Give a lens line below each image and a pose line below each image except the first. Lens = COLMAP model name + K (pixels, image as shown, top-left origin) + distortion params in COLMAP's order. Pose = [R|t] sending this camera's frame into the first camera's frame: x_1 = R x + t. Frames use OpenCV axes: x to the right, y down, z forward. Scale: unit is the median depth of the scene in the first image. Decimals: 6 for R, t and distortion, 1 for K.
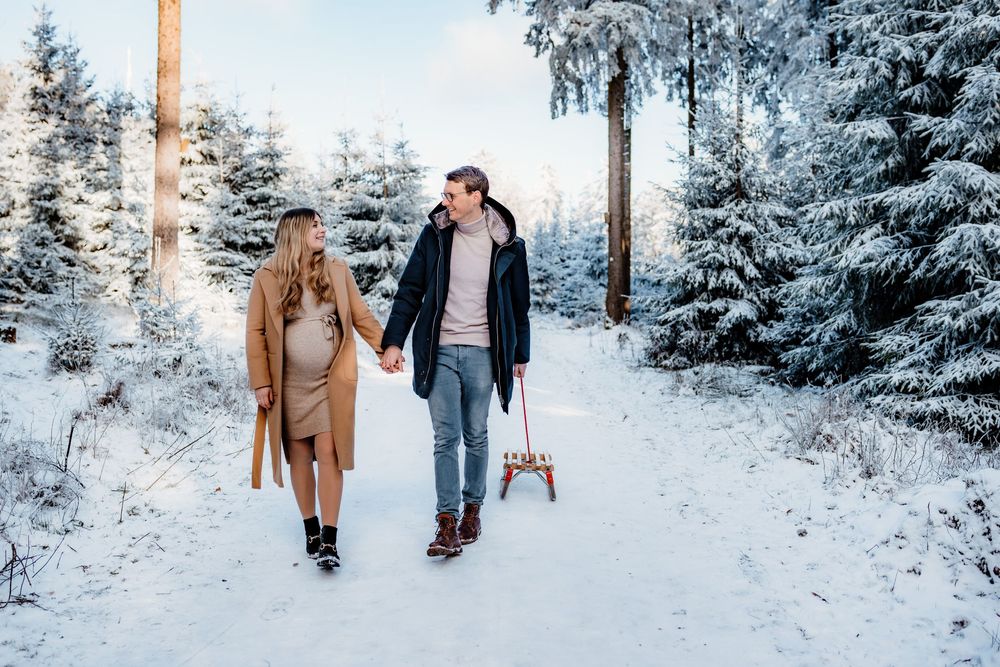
lens RADIAL K [[998.2, 0, 500.0], [0, 998.2, 333.5], [0, 0, 1]] dist [0.000283, -0.008243]
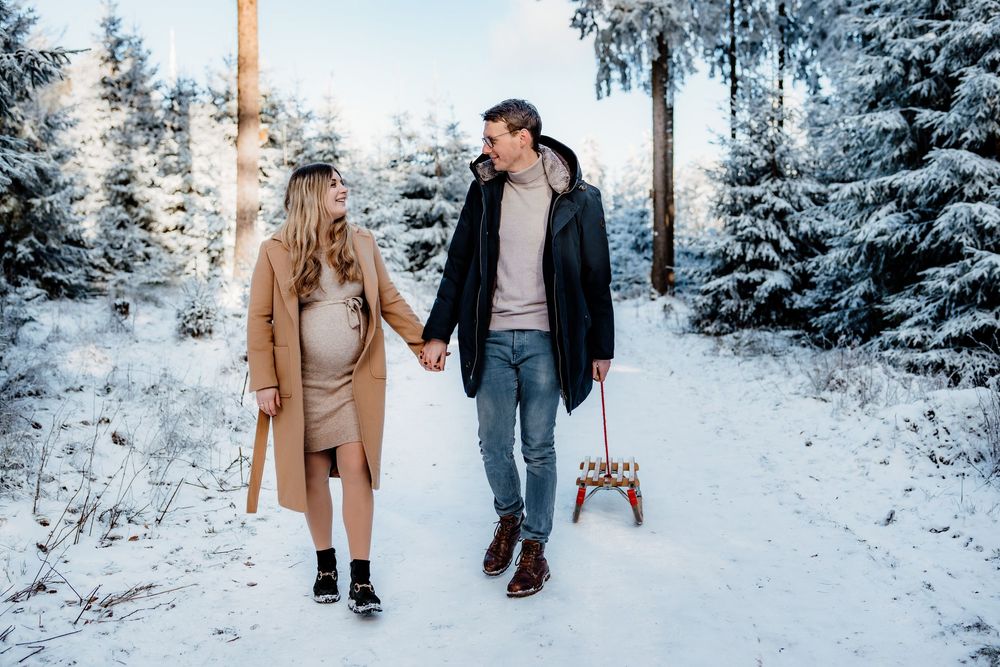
lens RADIAL K [[1077.1, 0, 500.0], [0, 1077.1, 333.5], [0, 0, 1]] dist [-0.018901, 0.027229]
pose [[0.999514, -0.009876, -0.029552, -0.025559], [0.010456, 0.999754, 0.019546, 0.008628], [0.029352, -0.019845, 0.999372, -0.177223]]
